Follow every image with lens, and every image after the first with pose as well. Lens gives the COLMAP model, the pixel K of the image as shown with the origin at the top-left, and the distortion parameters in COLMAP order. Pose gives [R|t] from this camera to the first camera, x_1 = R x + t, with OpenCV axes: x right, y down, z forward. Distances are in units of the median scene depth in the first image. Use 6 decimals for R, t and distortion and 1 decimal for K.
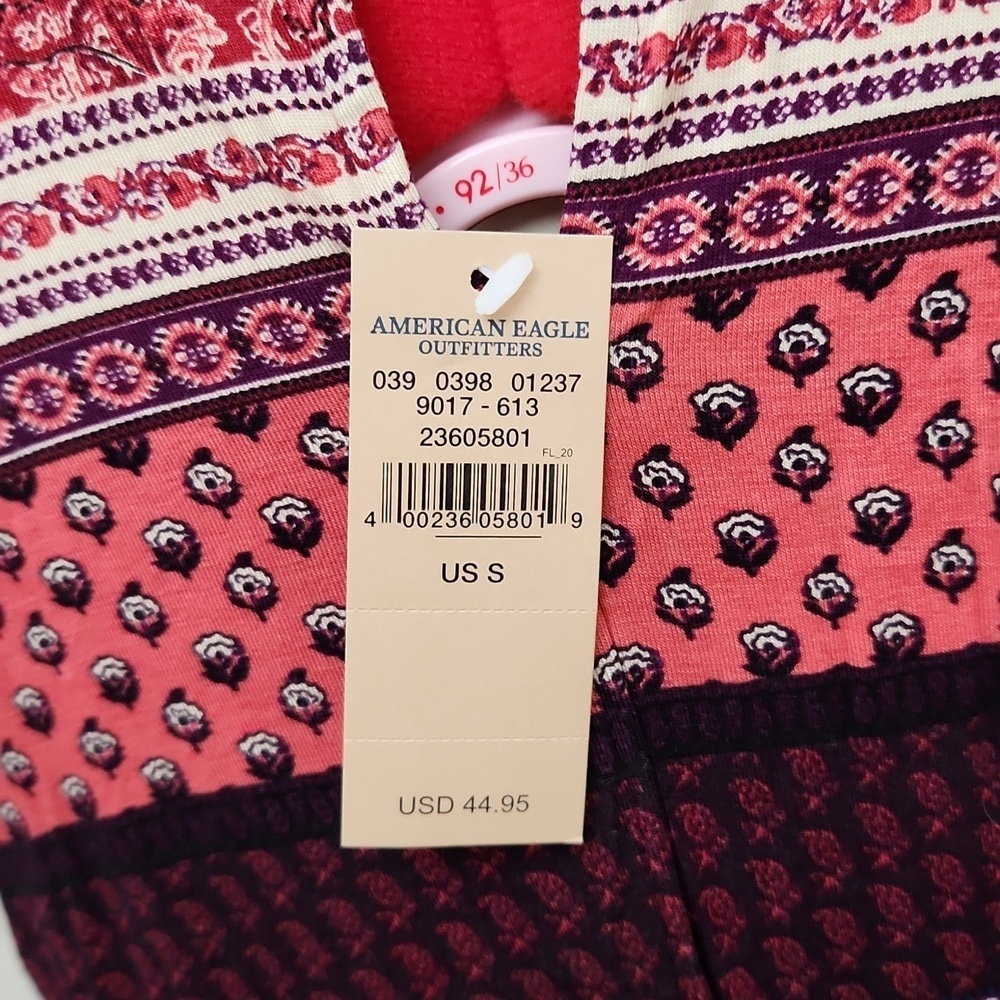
lens RADIAL K [[1448.9, 0, 496.4], [0, 1448.9, 495.2], [0, 0, 1]] dist [0.069654, 0.000000]
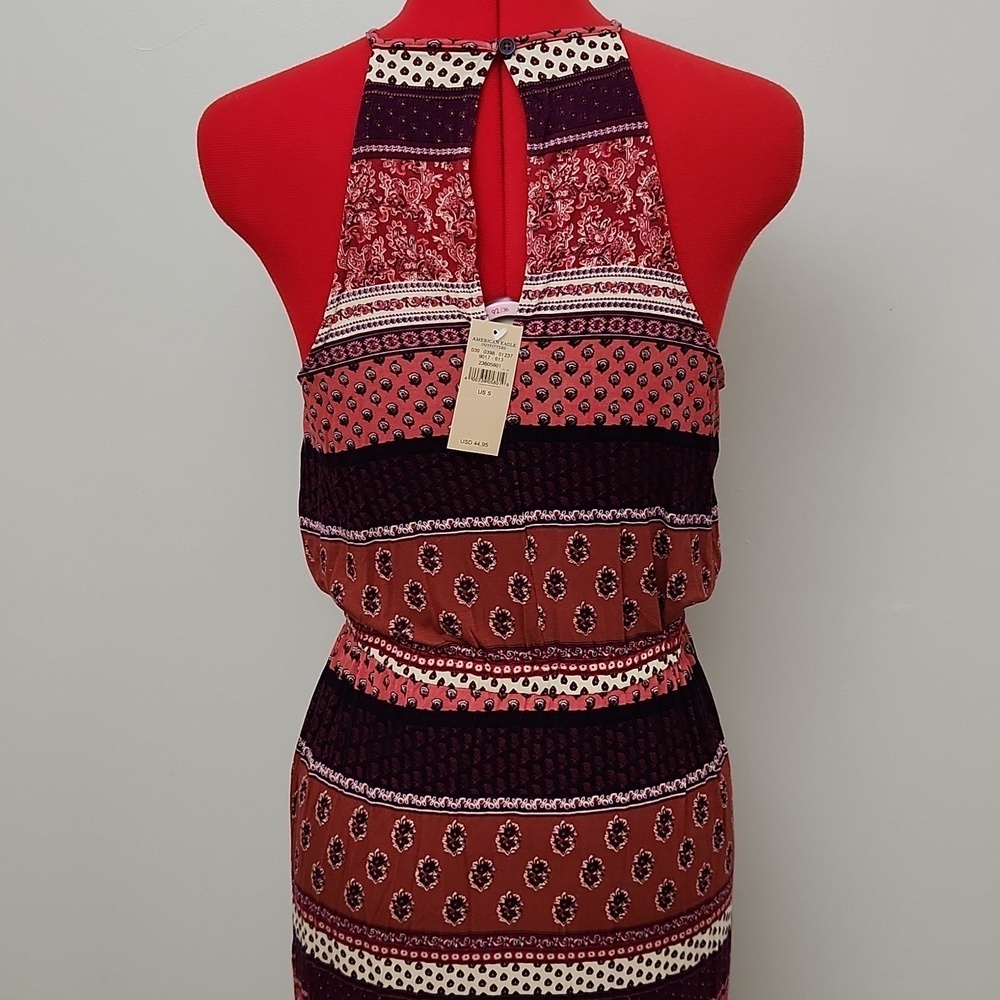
lens RADIAL K [[1448.9, 0, 503.5], [0, 1448.9, 507.5], [0, 0, 1]] dist [0.069654, 0.000000]
pose [[0.983358, 0.131832, 0.125008, -0.500735], [-0.137594, 0.989736, 0.038599, 0.234426], [-0.118636, -0.055157, 0.991405, -3.744591]]
